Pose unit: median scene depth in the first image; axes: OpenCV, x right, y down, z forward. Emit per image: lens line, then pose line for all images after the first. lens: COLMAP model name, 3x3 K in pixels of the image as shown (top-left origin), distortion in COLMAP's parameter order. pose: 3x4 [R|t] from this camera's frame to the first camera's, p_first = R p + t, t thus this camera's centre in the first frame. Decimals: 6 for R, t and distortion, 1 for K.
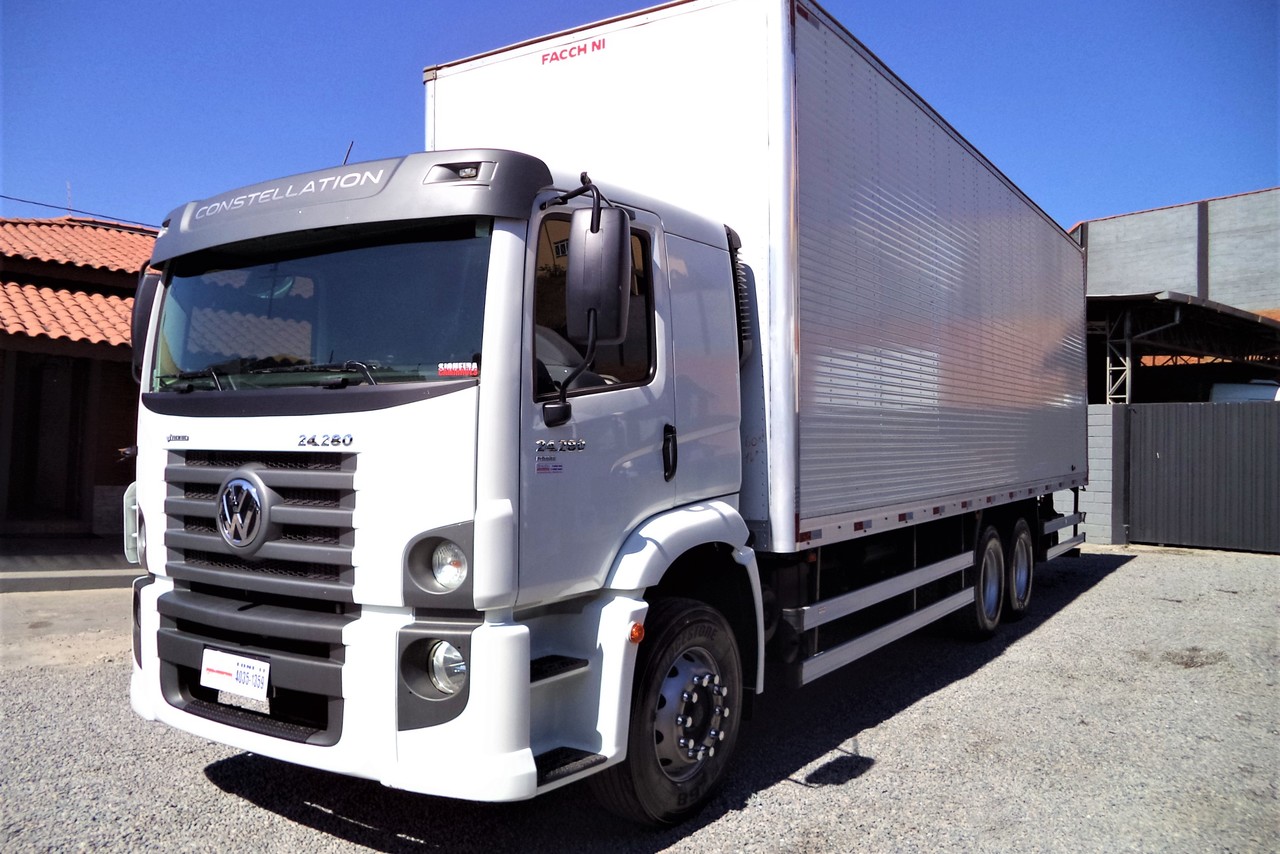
lens RADIAL K [[1011.6, 0, 634.7], [0, 1011.6, 424.3], [0, 0, 1]] dist [-0.043594, -0.001341]
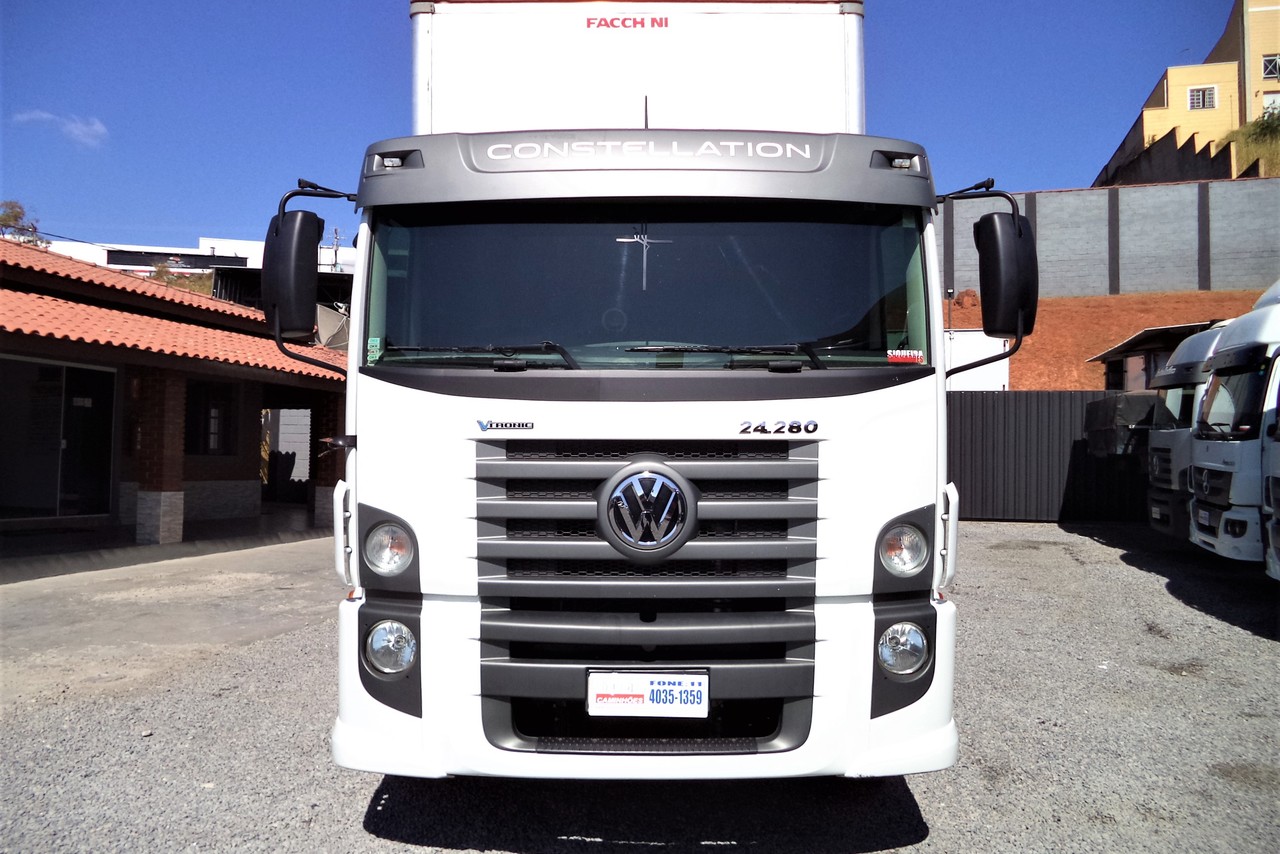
lens RADIAL K [[1011.6, 0, 634.4], [0, 1011.6, 426.3], [0, 0, 1]] dist [-0.043594, -0.001341]
pose [[0.838122, -0.008055, 0.545423, -0.895465], [-0.004128, 0.999769, 0.021109, -0.004156], [-0.545467, -0.019943, 0.837895, 0.273972]]
